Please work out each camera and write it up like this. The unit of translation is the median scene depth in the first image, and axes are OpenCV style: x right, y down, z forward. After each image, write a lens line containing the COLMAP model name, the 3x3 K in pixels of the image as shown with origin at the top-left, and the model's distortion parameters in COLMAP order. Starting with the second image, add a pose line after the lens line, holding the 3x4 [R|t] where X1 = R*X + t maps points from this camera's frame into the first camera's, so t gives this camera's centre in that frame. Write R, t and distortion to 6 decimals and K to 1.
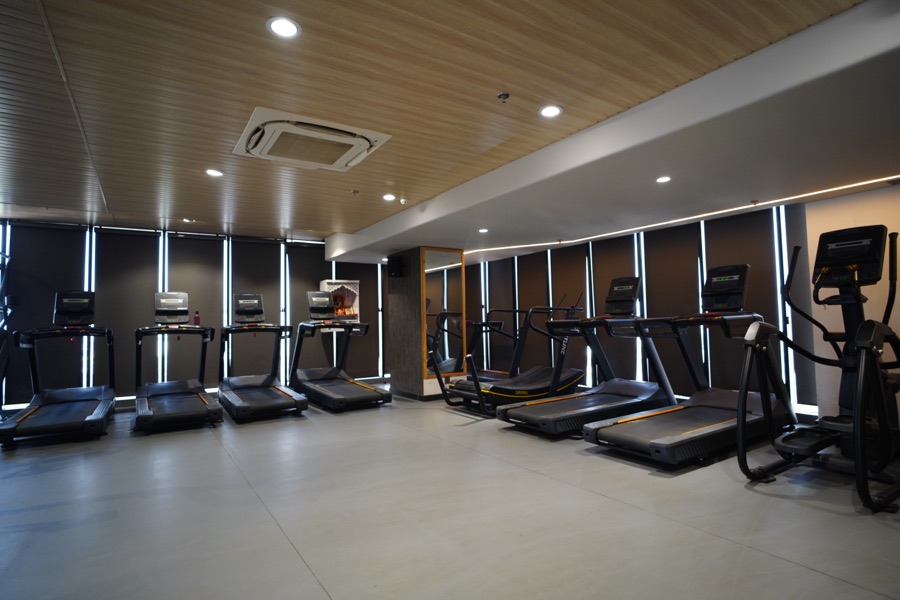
lens RADIAL K [[469.6, 0, 450.0], [0, 469.6, 300.0], [0, 0, 1]] dist [-0.047535, 0.026917]
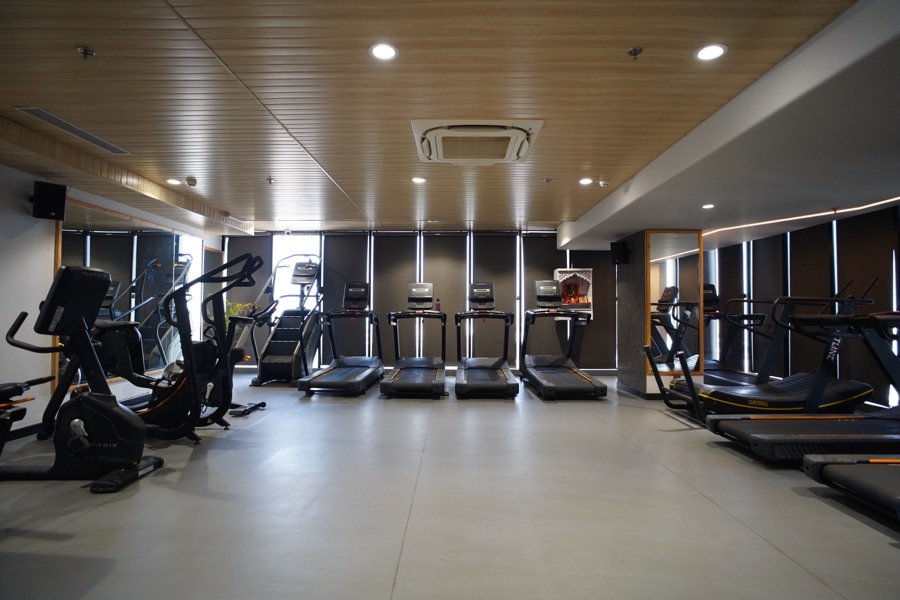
lens RADIAL K [[469.6, 0, 450.0], [0, 469.6, 300.0], [0, 0, 1]] dist [-0.047535, 0.026917]
pose [[0.829927, 0.009859, -0.557785, 0.127305], [0.004875, 0.999677, 0.024923, -0.001981], [0.557851, -0.023403, 0.829611, 0.039186]]
